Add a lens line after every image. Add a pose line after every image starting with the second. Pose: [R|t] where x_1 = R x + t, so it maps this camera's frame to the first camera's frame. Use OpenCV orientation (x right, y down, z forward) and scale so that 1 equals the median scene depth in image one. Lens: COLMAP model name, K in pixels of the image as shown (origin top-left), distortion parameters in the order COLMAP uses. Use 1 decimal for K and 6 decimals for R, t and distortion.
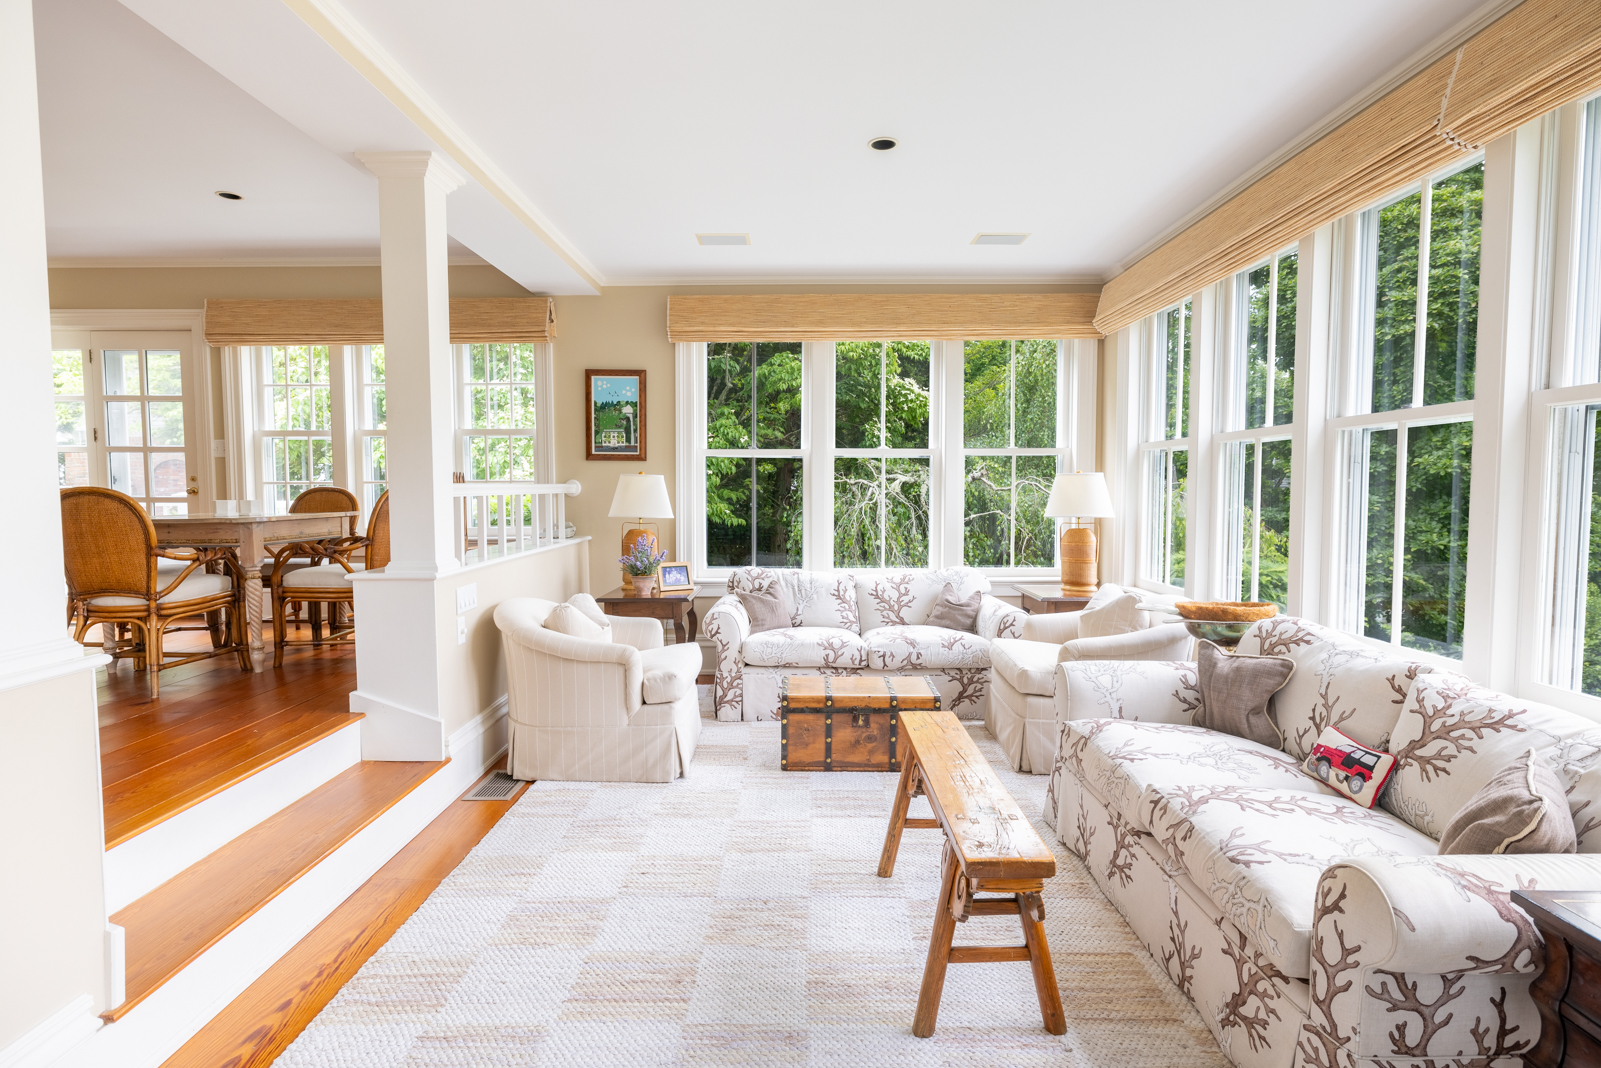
lens RADIAL K [[793.3, 0, 806.5], [0, 793.3, 535.7], [0, 0, 1]] dist [0.001382, -0.000052]
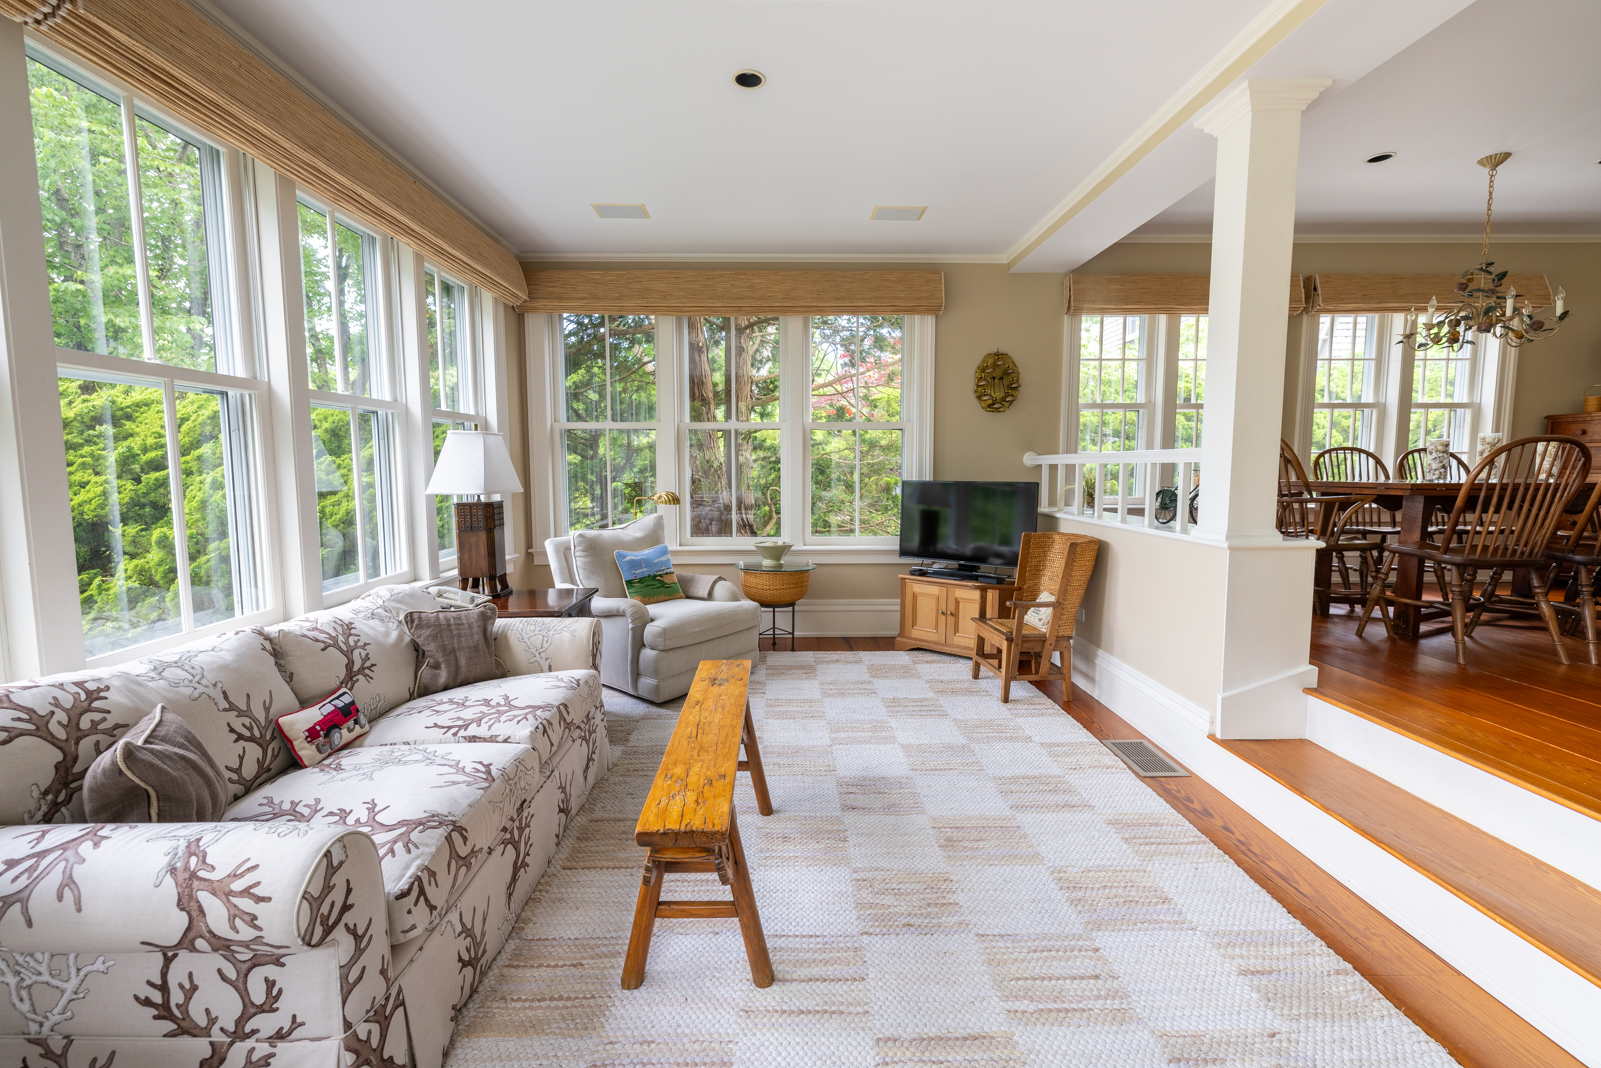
lens RADIAL K [[765.0, 0, 796.3], [0, 765.0, 534.8], [0, 0, 1]] dist [0.004683, 0.000369]
pose [[-0.999618, 0.008830, -0.026192, 0.101754], [0.004858, 0.988973, 0.148019, -0.098085], [0.027210, 0.147836, -0.988638, 1.979719]]
